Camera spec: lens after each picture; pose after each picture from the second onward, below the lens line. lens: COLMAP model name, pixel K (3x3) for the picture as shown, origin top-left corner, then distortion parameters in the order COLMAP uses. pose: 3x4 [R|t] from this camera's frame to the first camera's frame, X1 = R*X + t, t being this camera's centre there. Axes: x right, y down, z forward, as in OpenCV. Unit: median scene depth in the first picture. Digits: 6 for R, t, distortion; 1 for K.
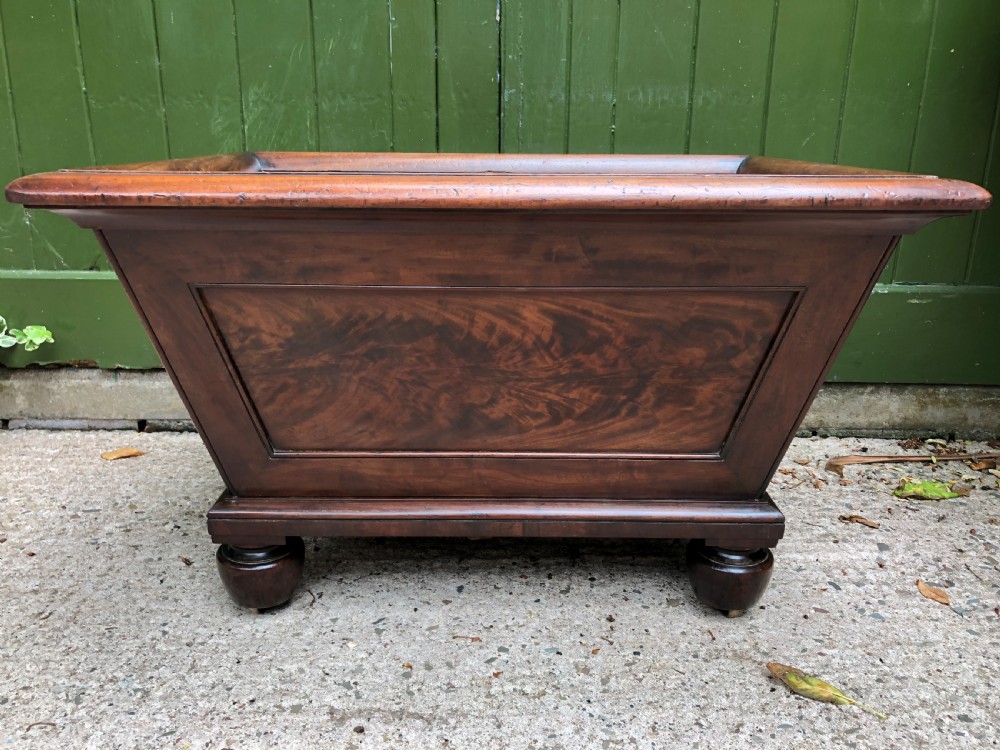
lens RADIAL K [[827.8, 0, 503.6], [0, 827.8, 383.0], [0, 0, 1]] dist [0.008045, 0.009718]
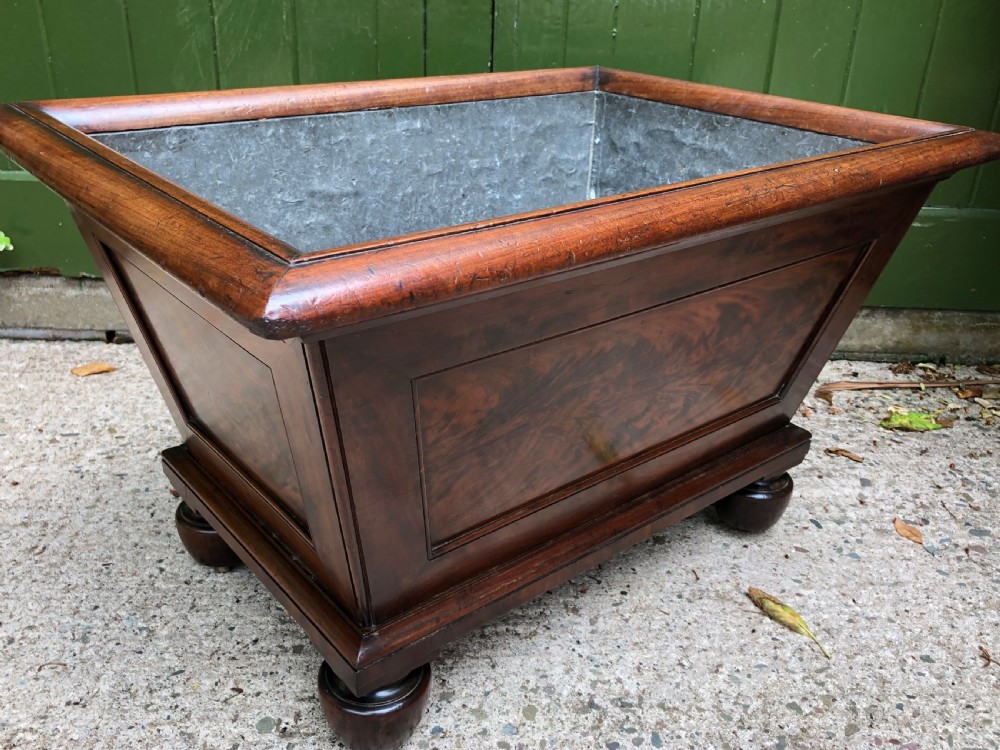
lens RADIAL K [[897.1, 0, 508.9], [0, 897.1, 371.4], [0, 0, 1]] dist [-0.027495, 0.072805]
pose [[0.999150, 0.014312, 0.038663, -0.025820], [-0.019490, 0.990372, 0.137050, -0.084277], [-0.036329, -0.137687, 0.989809, -0.056189]]
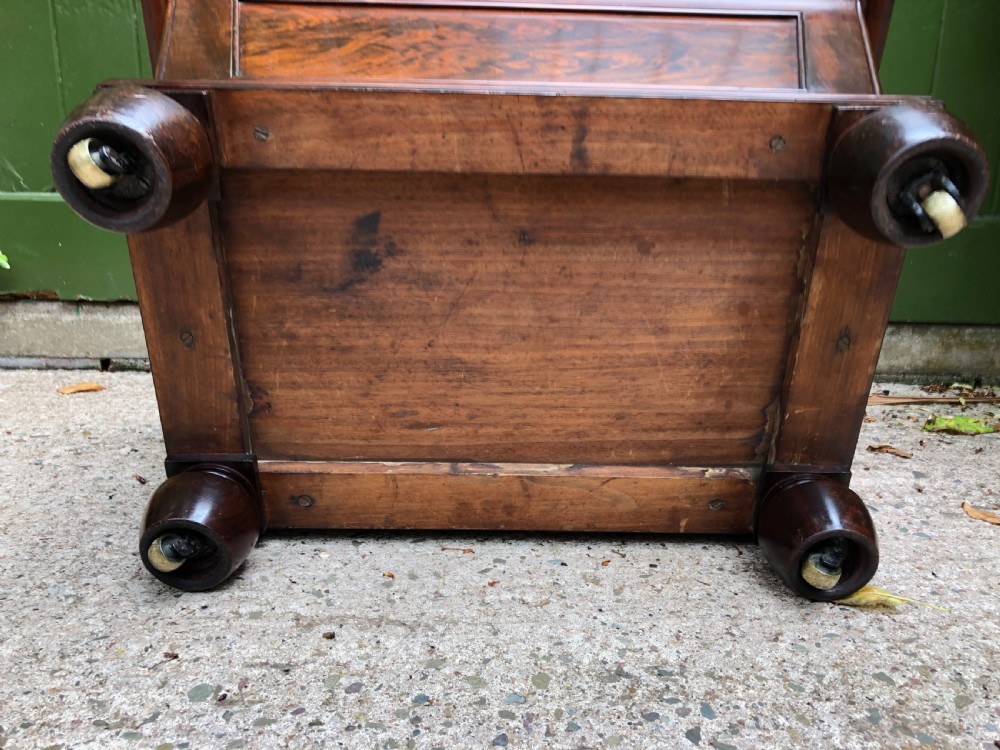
lens RADIAL K [[827.8, 0, 503.6], [0, 827.8, 367.5], [0, 0, 1]] dist [0.008045, 0.009718]
pose [[0.999886, 0.007774, 0.012966, -0.007523], [-0.007199, 0.999014, -0.043804, 0.131977], [-0.013293, 0.043706, 0.998956, 0.105133]]
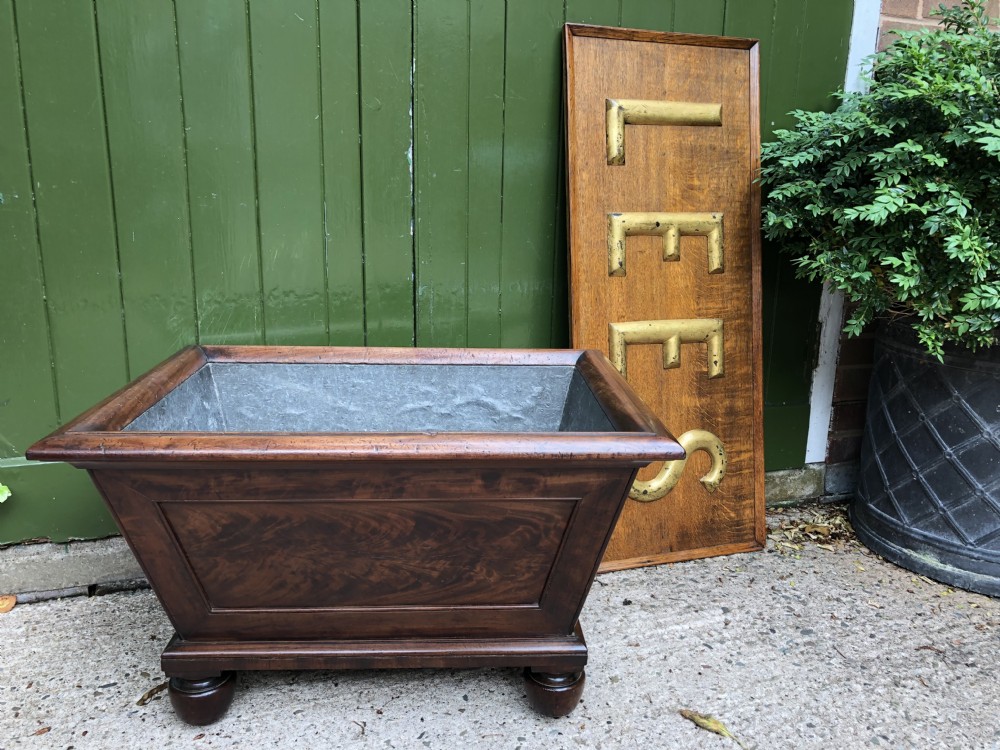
lens RADIAL K [[827.8, 0, 506.3], [0, 827.8, 366.8], [0, 0, 1]] dist [0.008045, 0.009718]
pose [[0.946683, -0.065528, 0.315431, -0.357399], [0.084987, 0.995210, -0.048321, -0.200353], [-0.310754, 0.072552, 0.947717, -0.305984]]
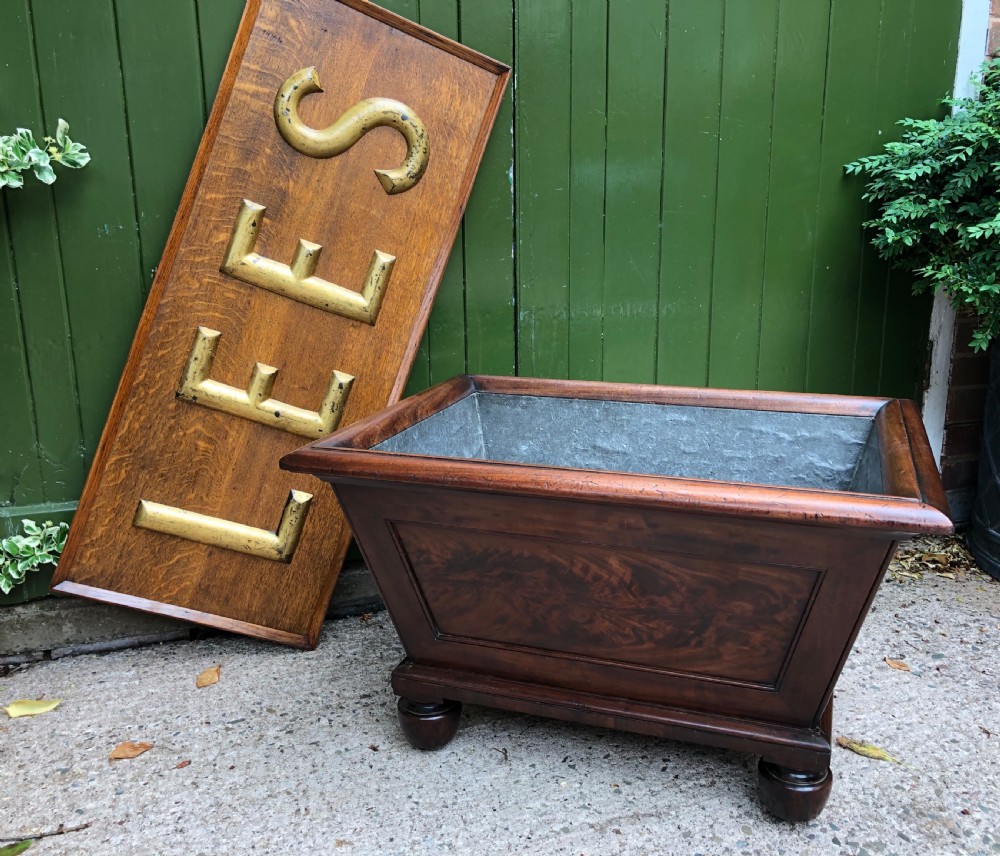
lens RADIAL K [[940.0, 0, 533.9], [0, 940.0, 416.9], [0, 0, 1]] dist [0.013058, 0.000000]
pose [[0.943639, -0.089856, 0.318547, -0.555833], [0.109842, 0.992916, -0.045305, -0.170022], [-0.312219, 0.077741, 0.946824, -0.394782]]
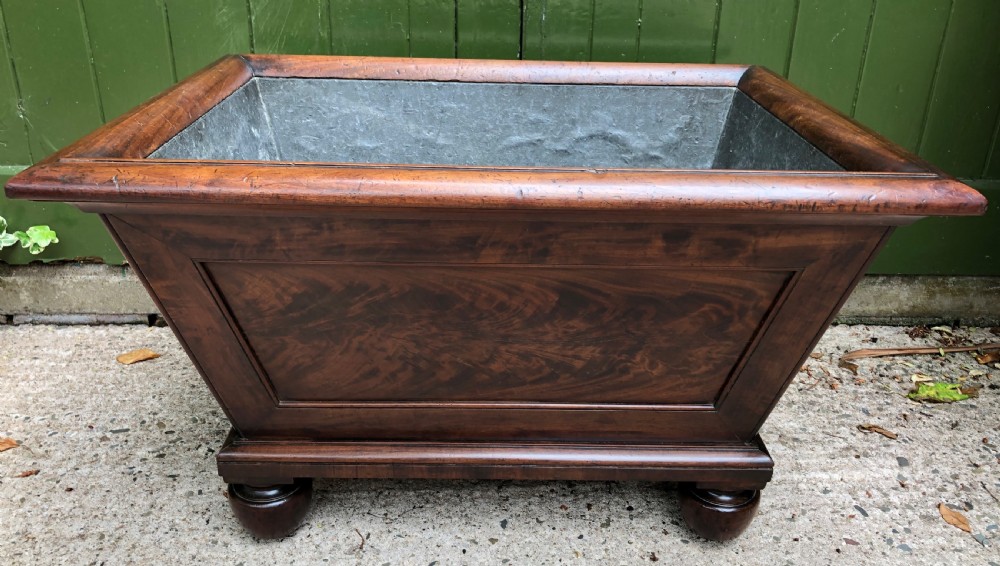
lens RADIAL K [[827.2, 0, 502.1], [0, 827.2, 275.1], [0, 0, 1]] dist [-0.003396, 0.035095]
pose [[0.999086, -0.008197, 0.041964, -0.090306], [0.002951, 0.992331, 0.123572, -0.174098], [-0.042655, -0.123336, 0.991448, 0.023105]]
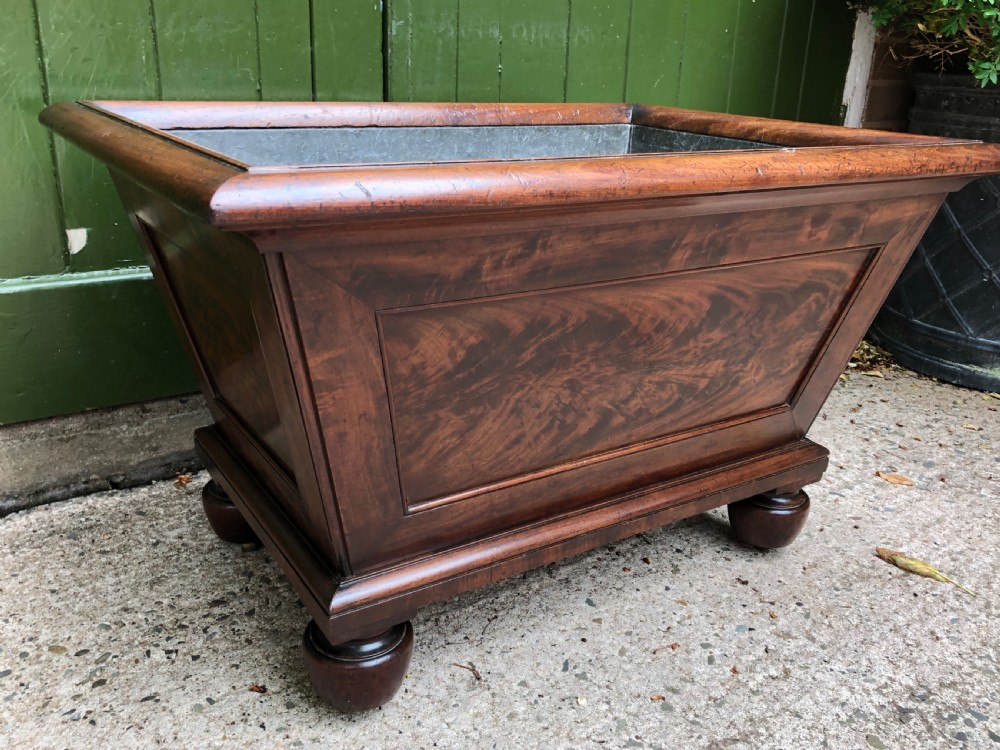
lens RADIAL K [[897.1, 0, 515.5], [0, 897.1, 373.4], [0, 0, 1]] dist [-0.027495, 0.072805]
pose [[0.816408, -0.179346, 0.548919, -0.579421], [0.141762, 0.983707, 0.110560, -0.110604], [-0.559804, -0.012446, 0.828531, 0.230620]]
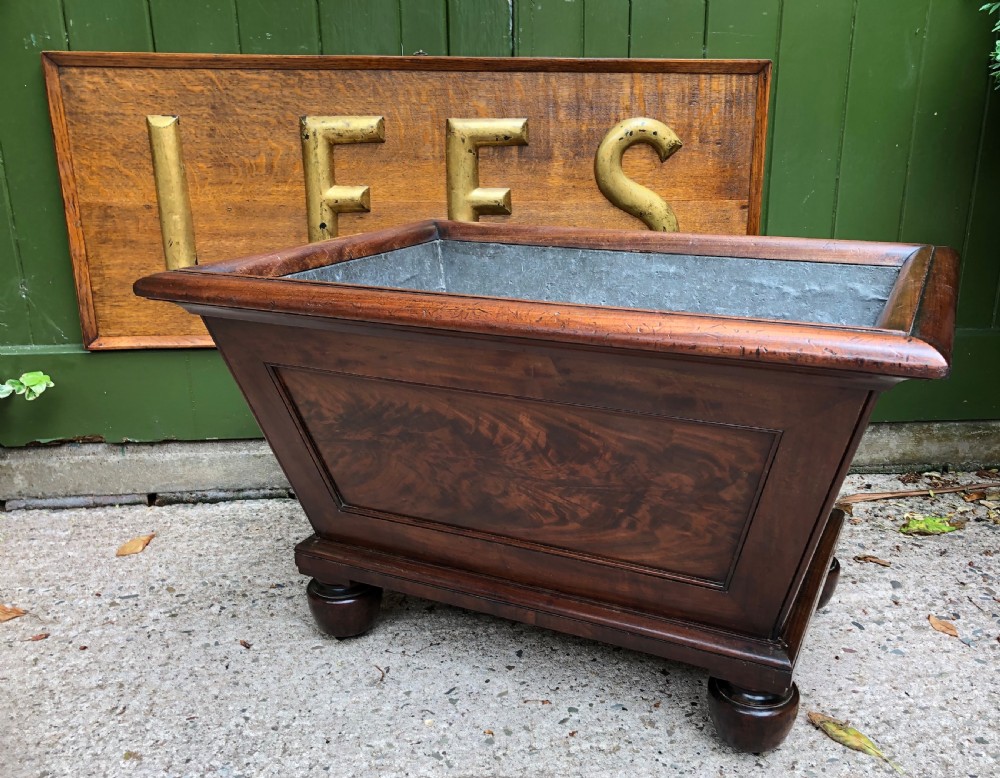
lens RADIAL K [[904.3, 0, 552.1], [0, 904.3, 404.8], [0, 0, 1]] dist [-0.016927, 0.059773]
pose [[0.993511, -0.042805, 0.105378, -0.113226], [0.041314, 0.999013, 0.016296, -0.081244], [-0.105972, -0.011837, 0.994299, -0.138244]]
